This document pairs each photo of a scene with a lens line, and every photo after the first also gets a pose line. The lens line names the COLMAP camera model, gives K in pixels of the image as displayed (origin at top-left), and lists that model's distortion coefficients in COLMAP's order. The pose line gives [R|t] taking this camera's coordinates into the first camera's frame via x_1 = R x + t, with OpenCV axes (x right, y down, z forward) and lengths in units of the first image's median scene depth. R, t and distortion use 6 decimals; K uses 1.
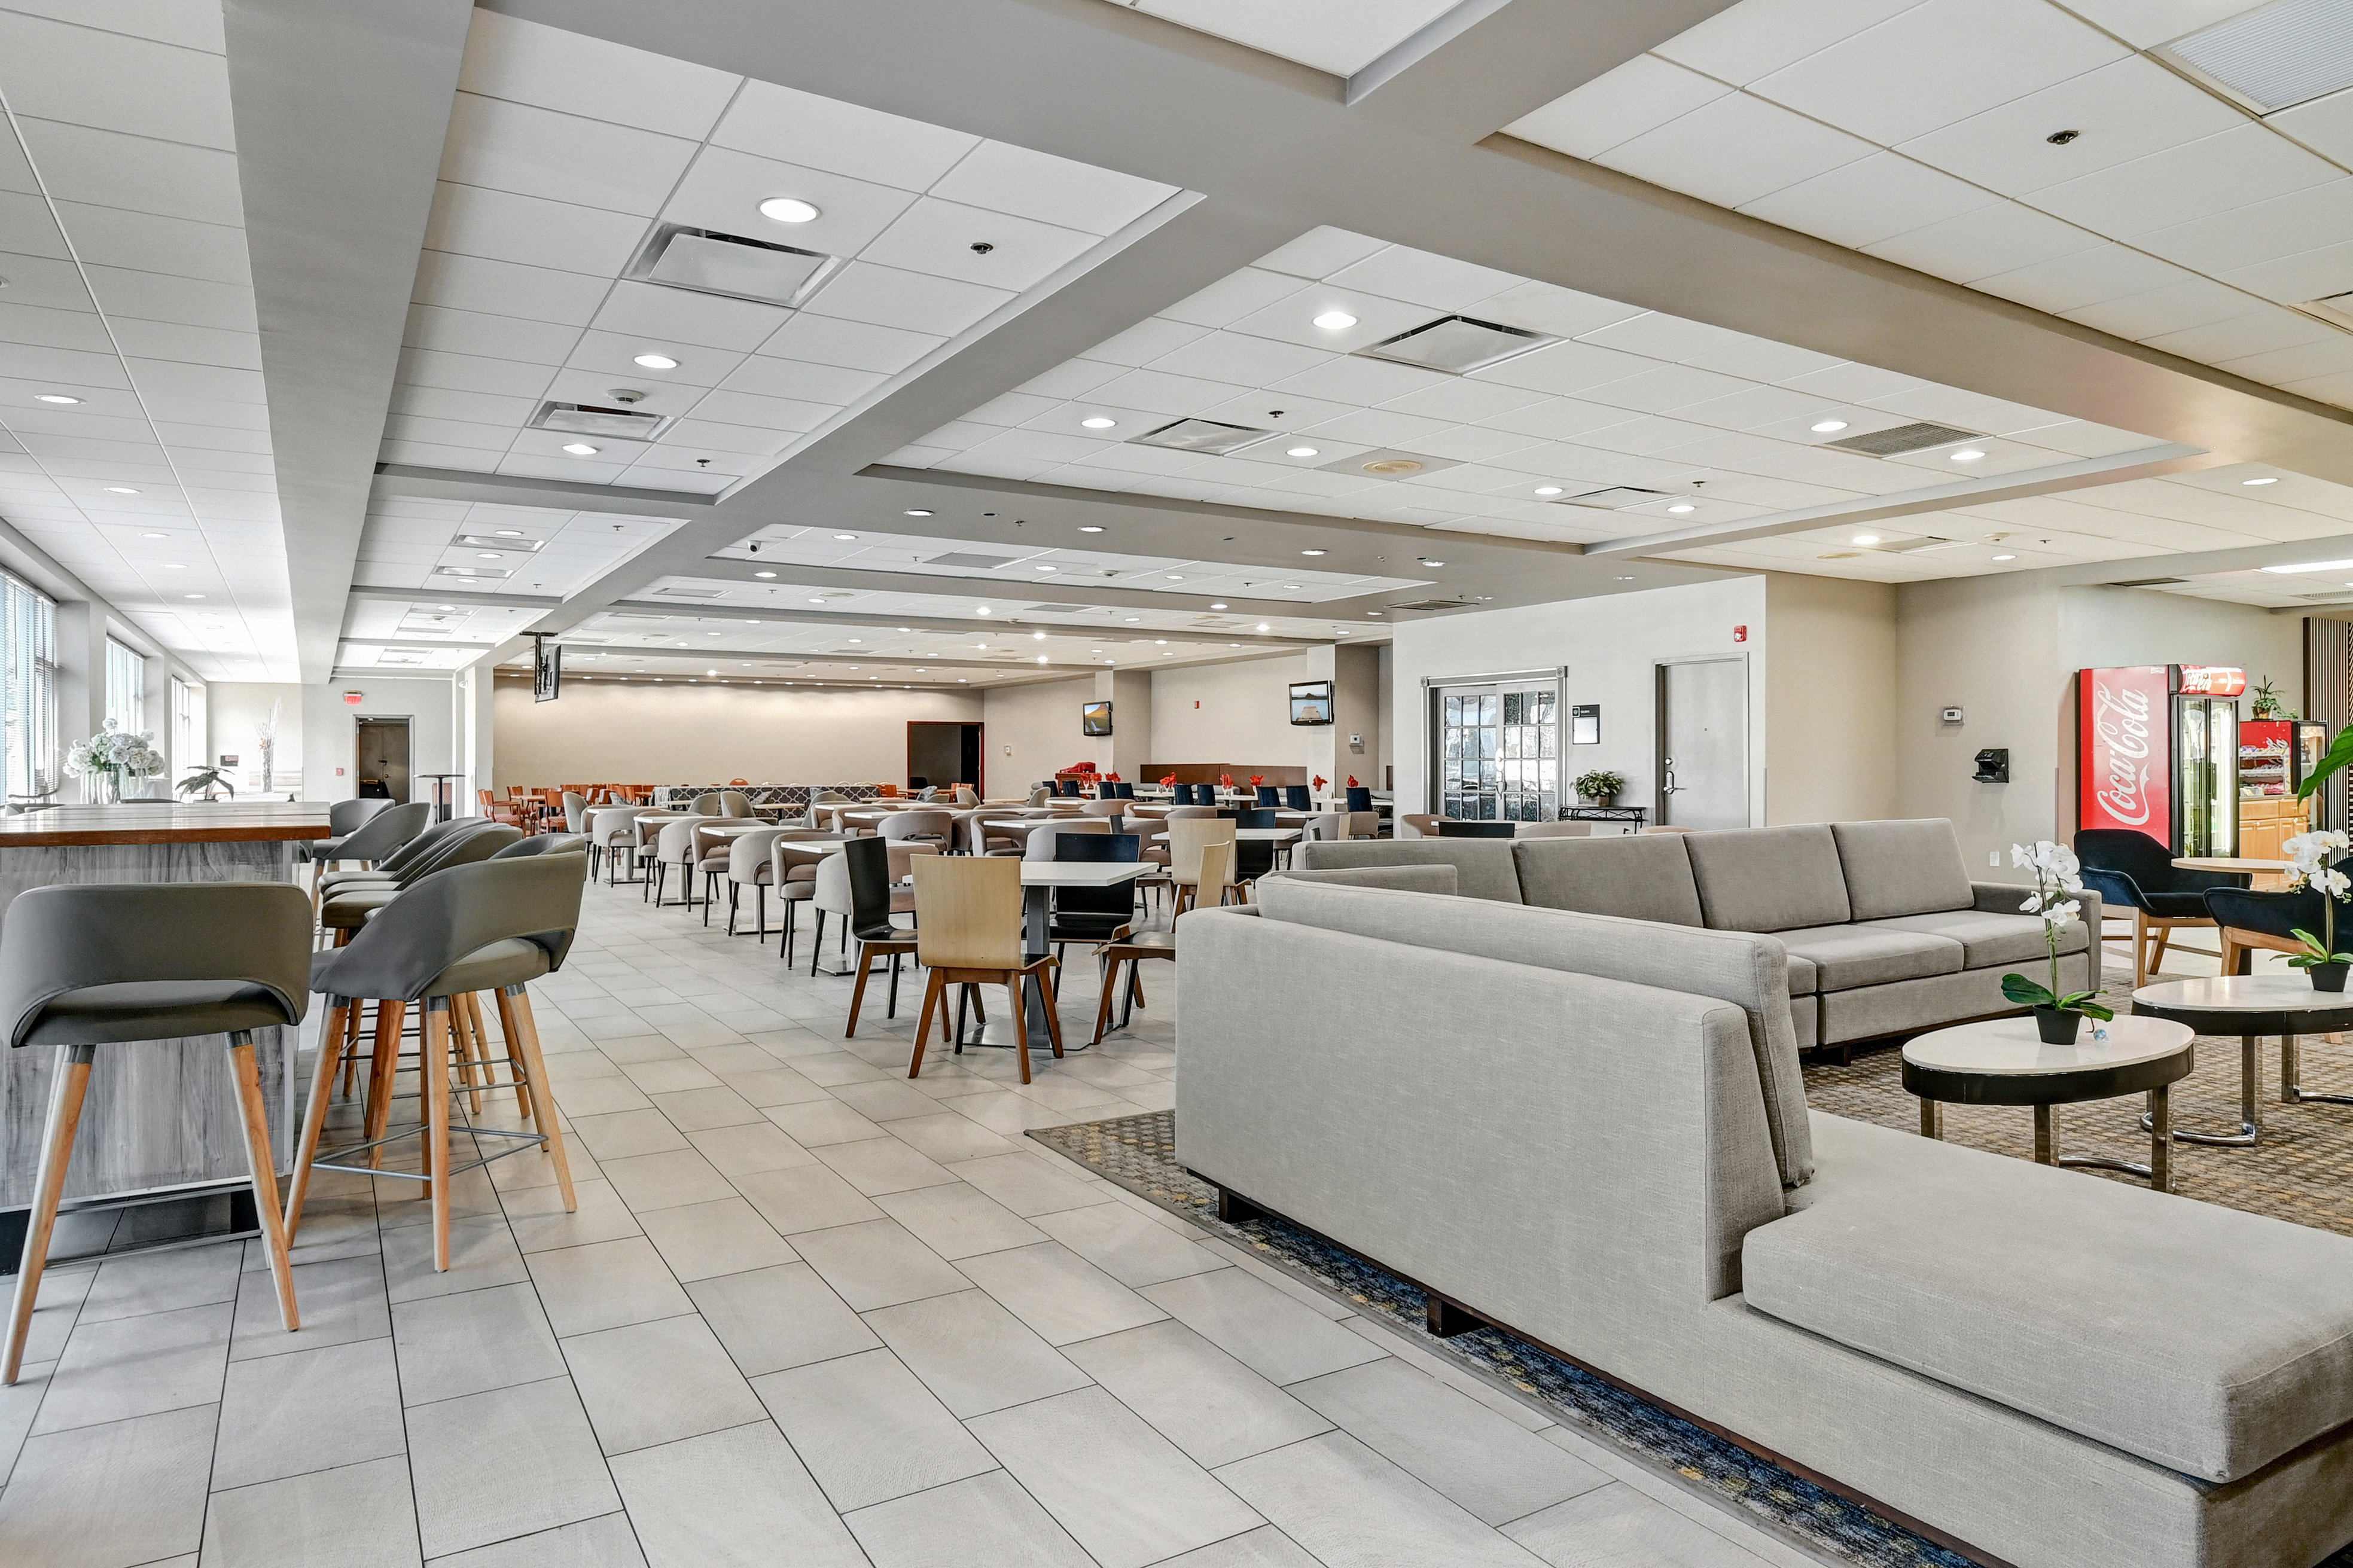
lens RADIAL K [[1407.1, 0, 1175.7], [0, 1407.1, 775.1], [0, 0, 1]] dist [-0.000561, -0.000032]
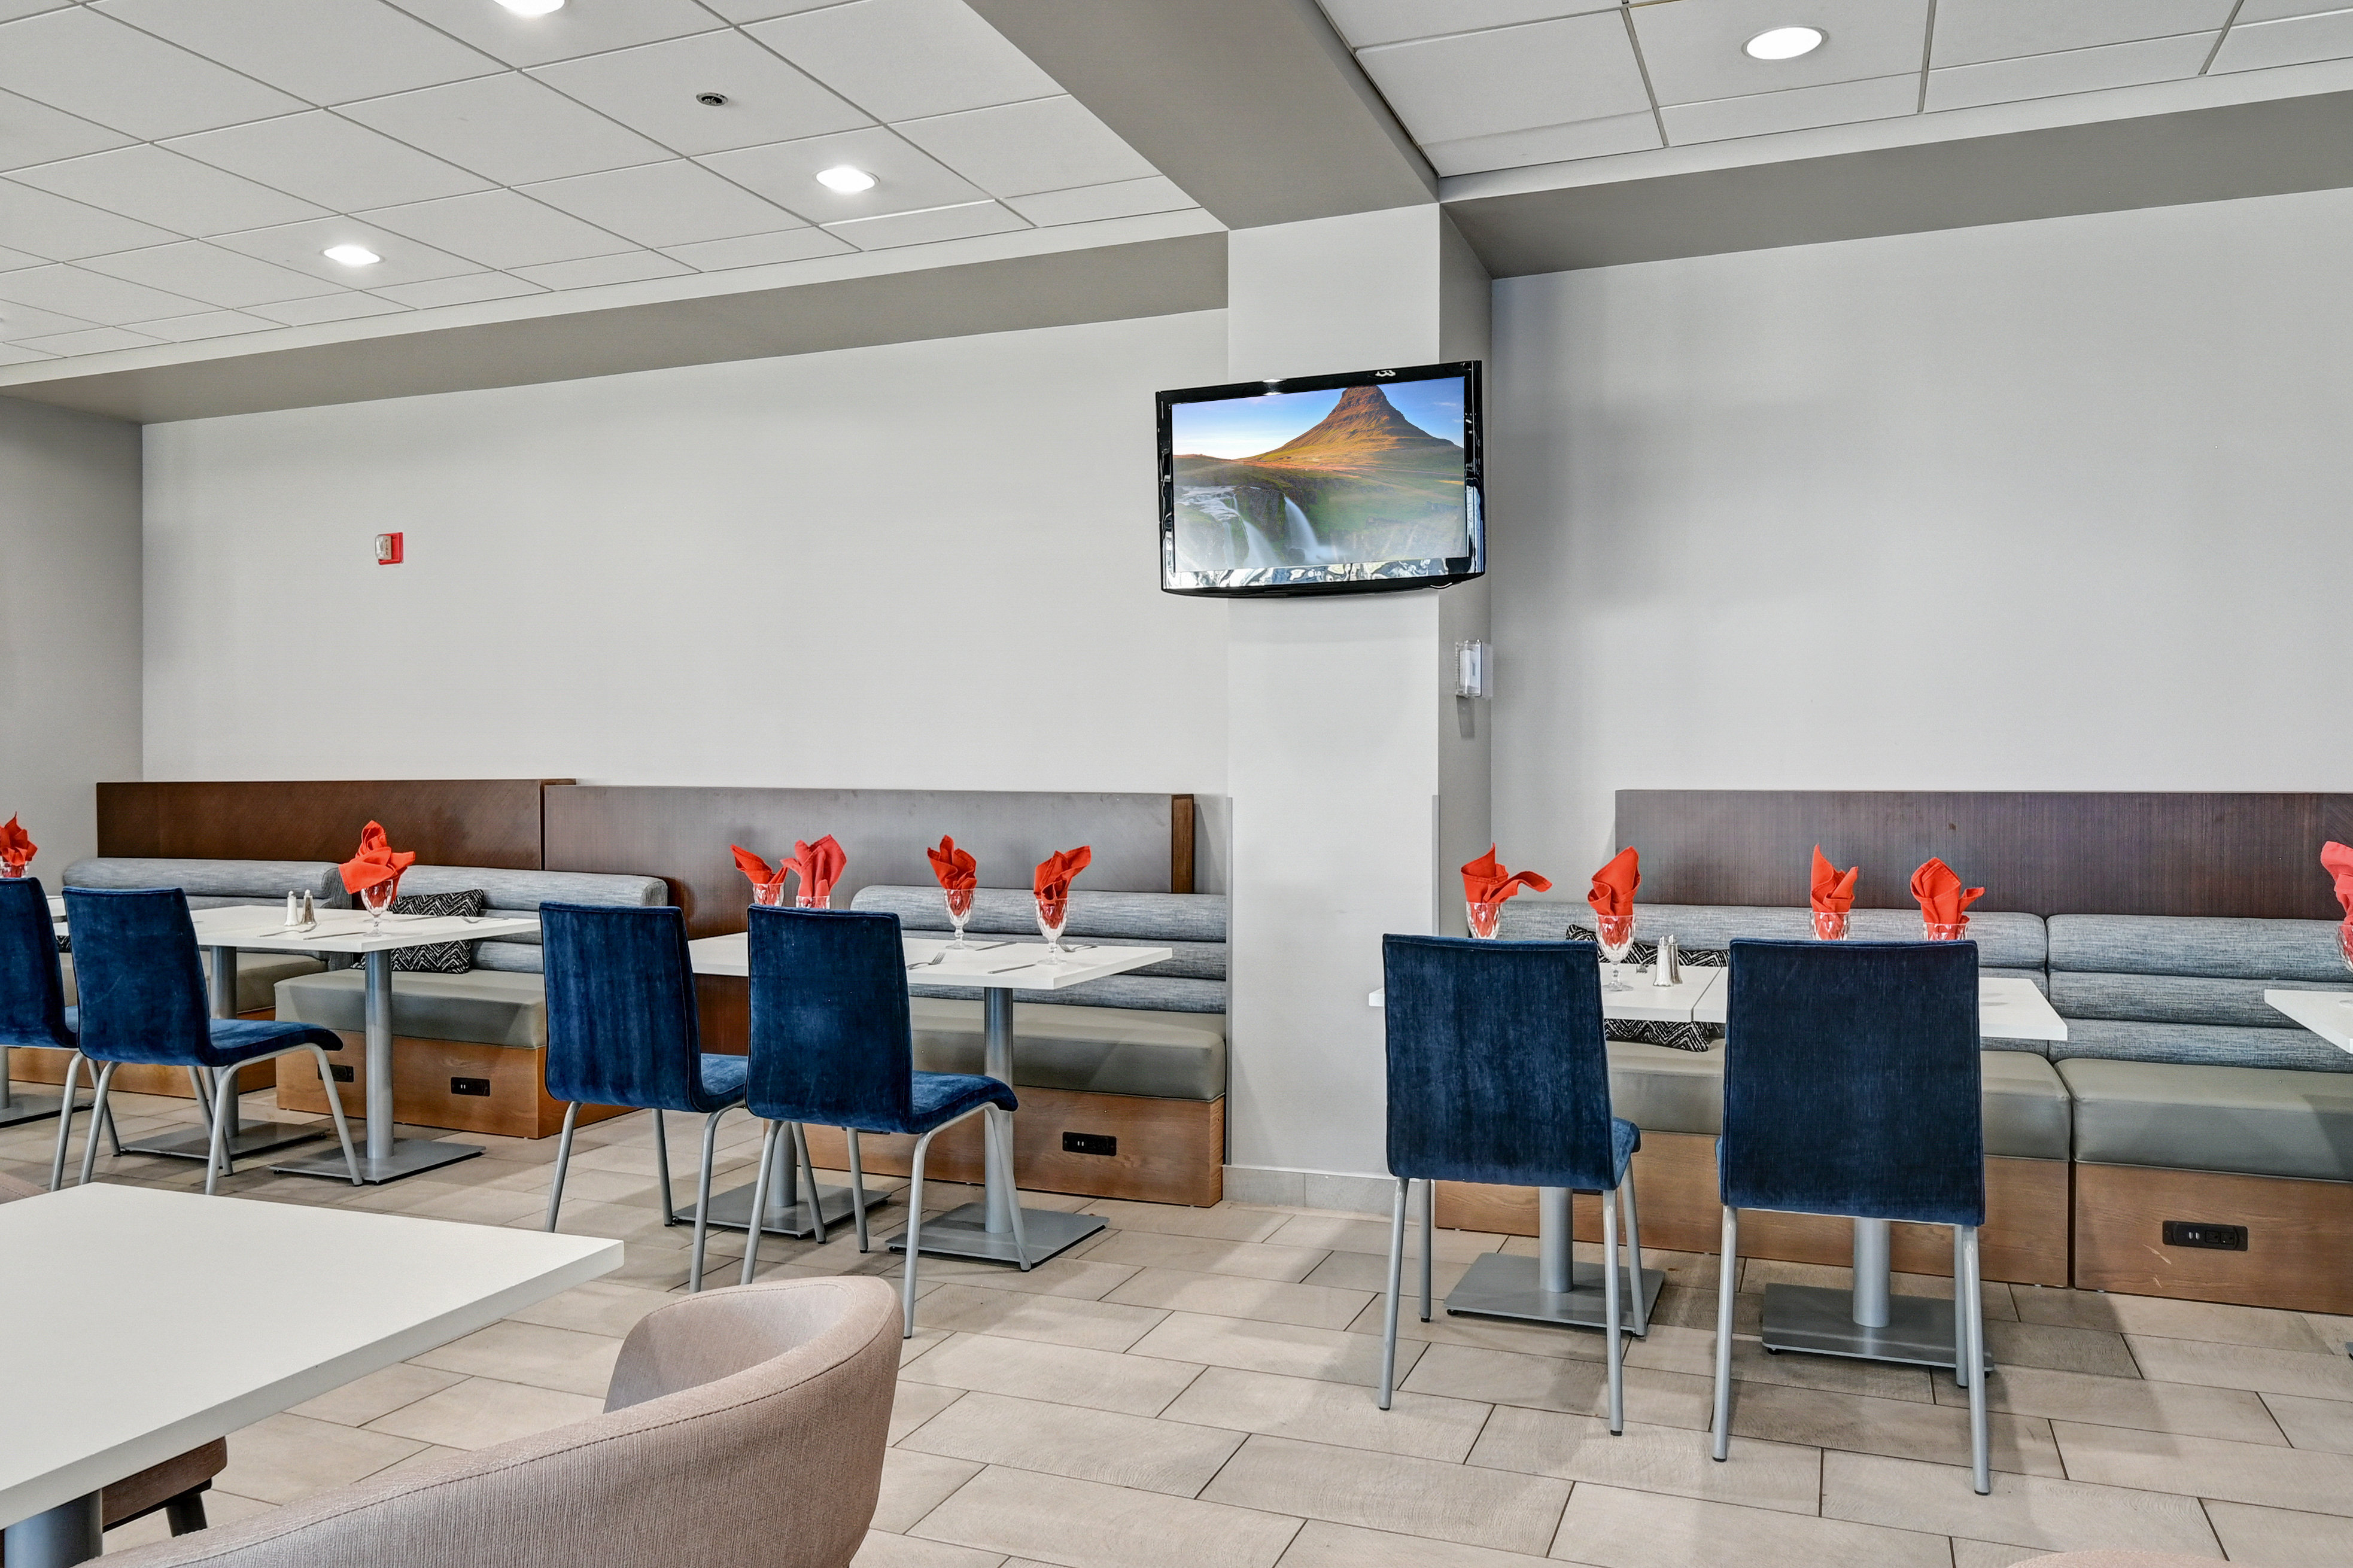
lens RADIAL K [[1669.6, 0, 1178.9], [0, 1669.6, 781.7], [0, 0, 1]] dist [0.008946, 0.002089]
pose [[0.803461, -0.002167, 0.595353, -0.048822], [-0.000521, 0.999990, 0.004343, -0.009473], [-0.595357, -0.003800, 0.803453, 0.680900]]
